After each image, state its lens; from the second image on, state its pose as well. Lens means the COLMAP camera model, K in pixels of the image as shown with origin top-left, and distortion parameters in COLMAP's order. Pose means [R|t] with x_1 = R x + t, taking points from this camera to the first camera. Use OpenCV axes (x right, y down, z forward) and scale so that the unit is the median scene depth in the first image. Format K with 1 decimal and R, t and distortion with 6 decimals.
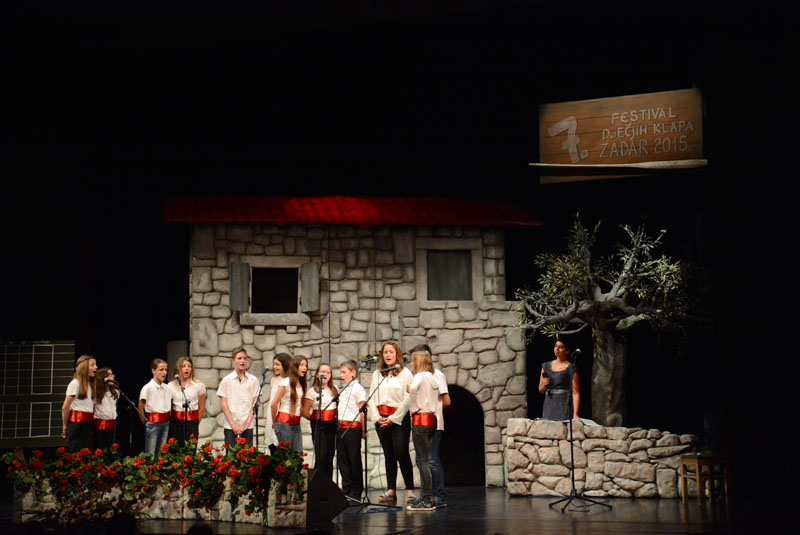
lens RADIAL K [[1385.5, 0, 400.0], [0, 1385.5, 267.5], [0, 0, 1]] dist [0.337471, 0.036079]
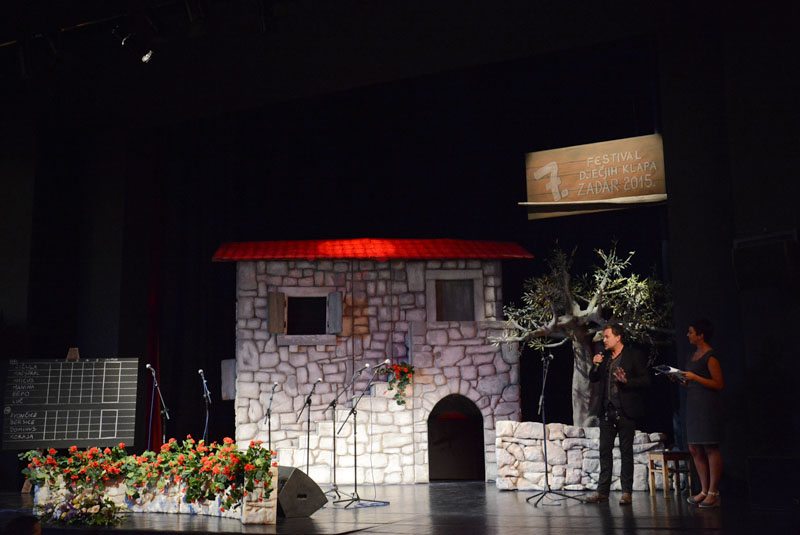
lens RADIAL K [[960.9, 0, 400.6], [0, 960.9, 271.2], [0, 0, 1]] dist [-0.015041, 0.319608]
pose [[0.996888, -0.019300, -0.076437, 0.059872], [0.014876, 0.998204, -0.058031, 0.030413], [0.077419, 0.056713, 0.995384, 0.211481]]
